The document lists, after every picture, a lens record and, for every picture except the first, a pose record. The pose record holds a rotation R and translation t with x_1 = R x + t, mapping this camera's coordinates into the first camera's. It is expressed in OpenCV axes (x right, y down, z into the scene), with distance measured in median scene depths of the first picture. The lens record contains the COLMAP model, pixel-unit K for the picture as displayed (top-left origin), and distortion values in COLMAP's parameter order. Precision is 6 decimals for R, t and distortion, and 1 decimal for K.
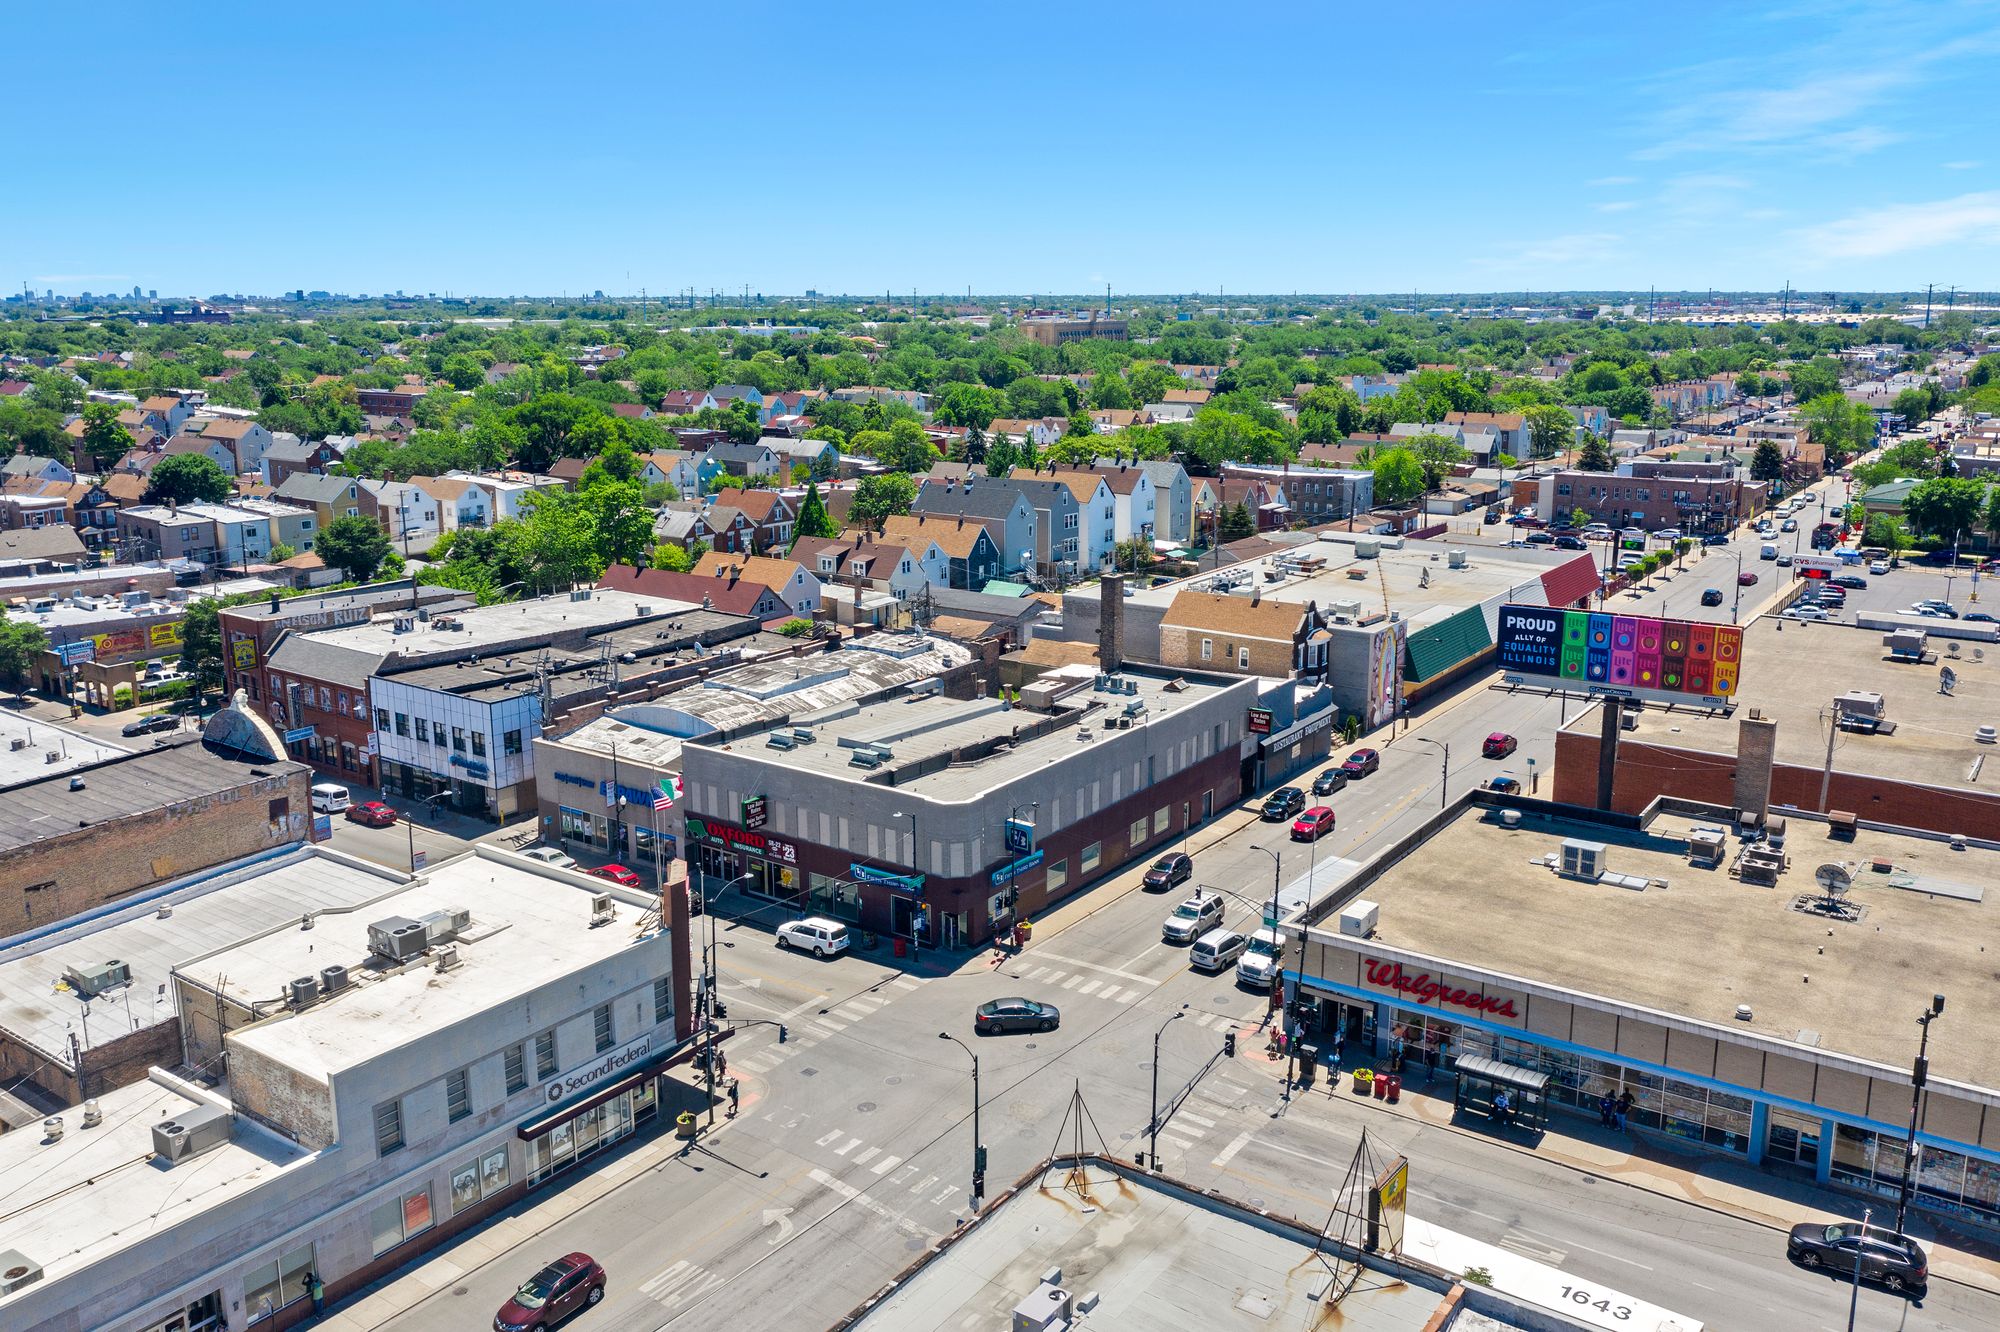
lens RADIAL K [[1577.4, 0, 1037.2], [0, 1577.4, 665.6], [0, 0, 1]] dist [-0.008758, 0.002688]
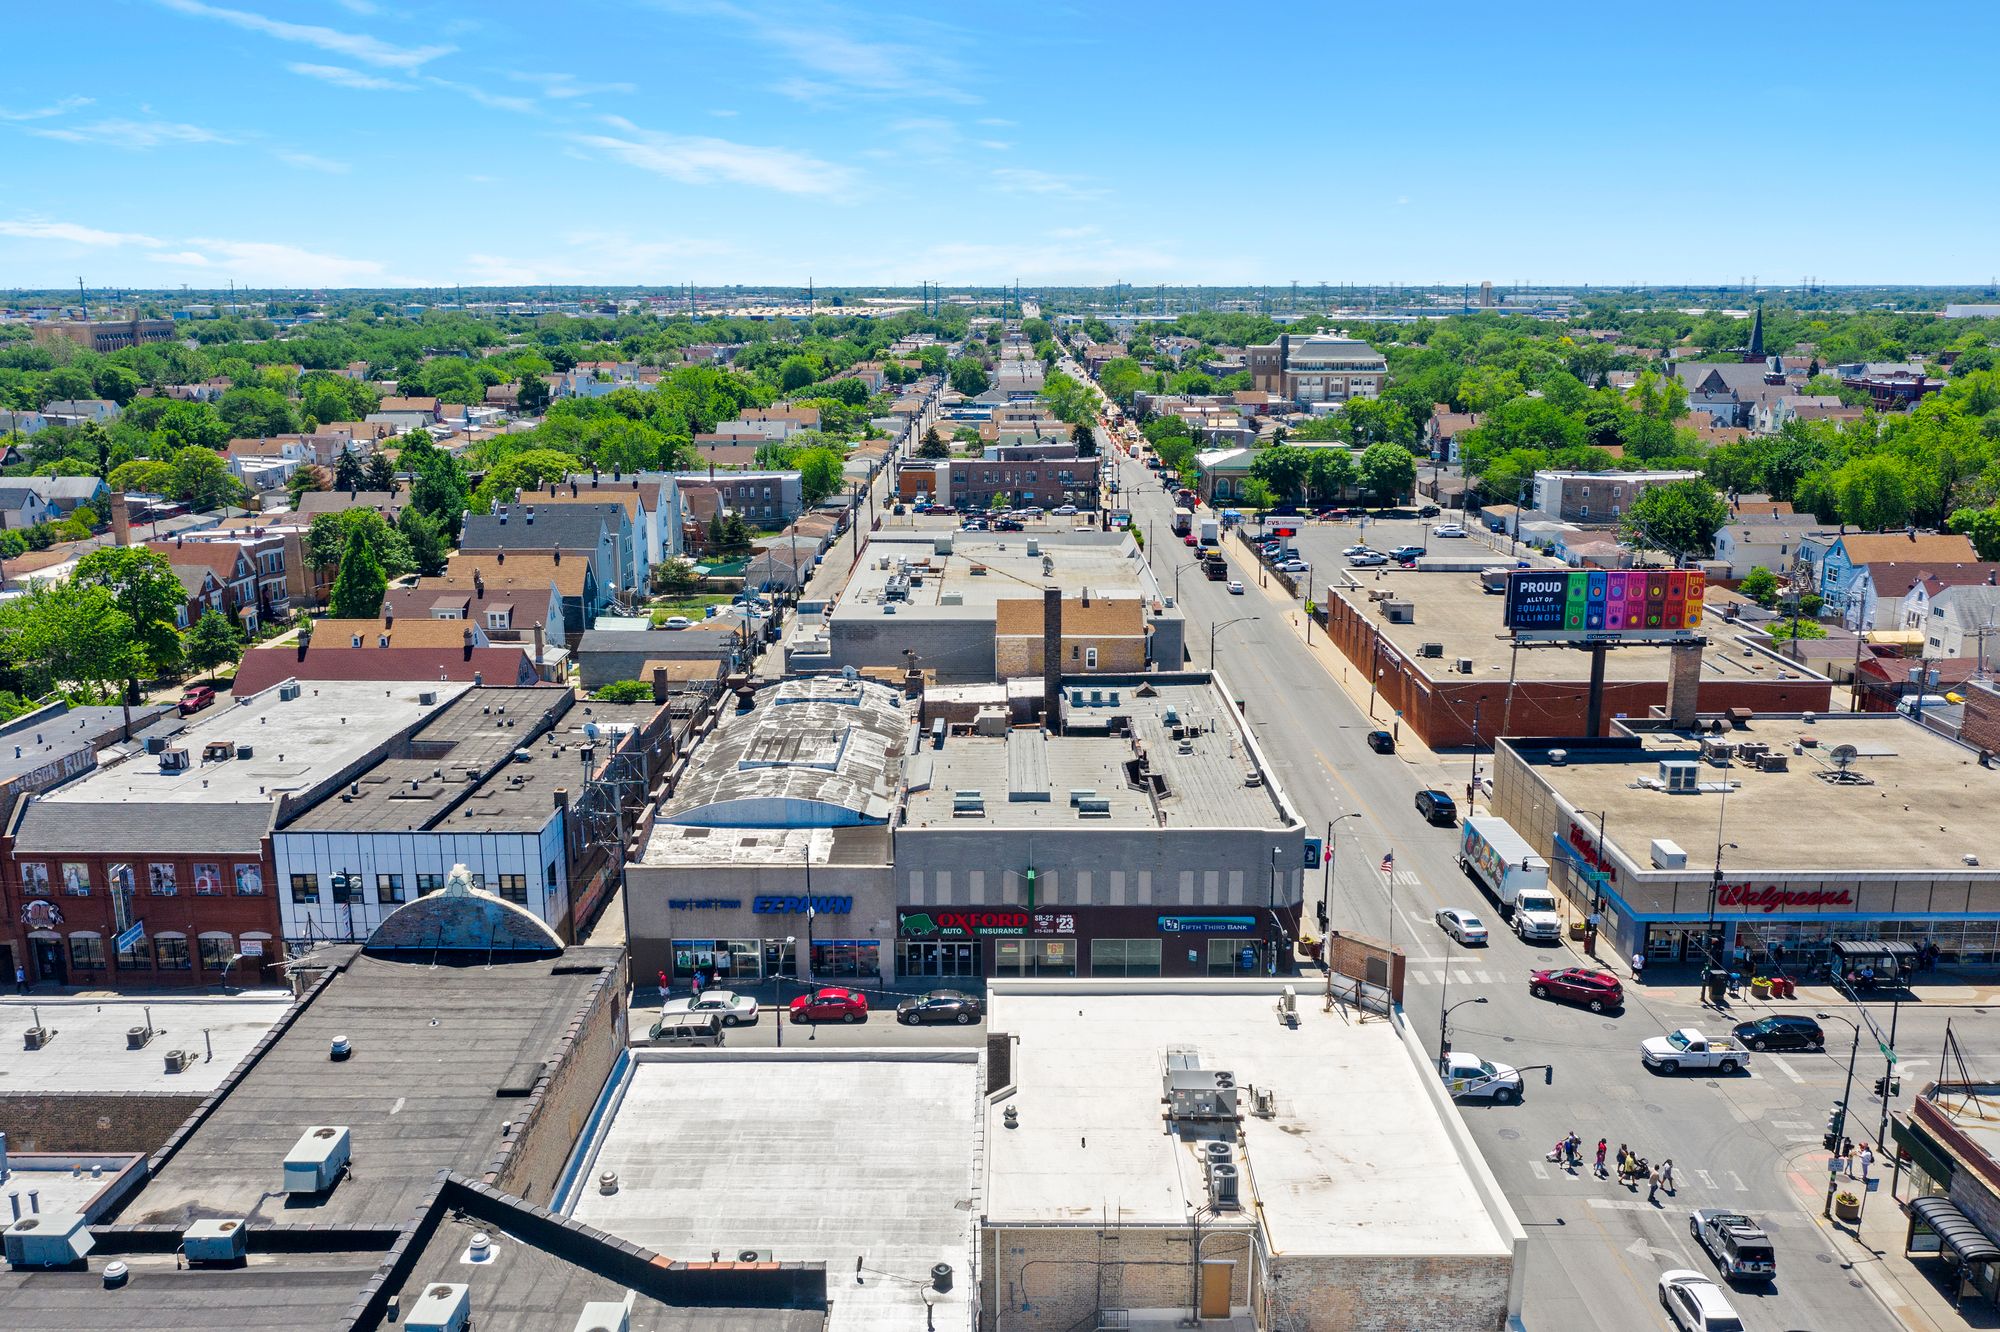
lens RADIAL K [[1577.4, 0, 1037.2], [0, 1577.4, 665.6], [0, 0, 1]] dist [-0.008758, 0.002688]
pose [[0.822946, -0.130317, 0.552971, -0.641370], [0.128478, 0.990810, 0.042298, -0.066527], [-0.553401, 0.036236, 0.832126, 0.251671]]
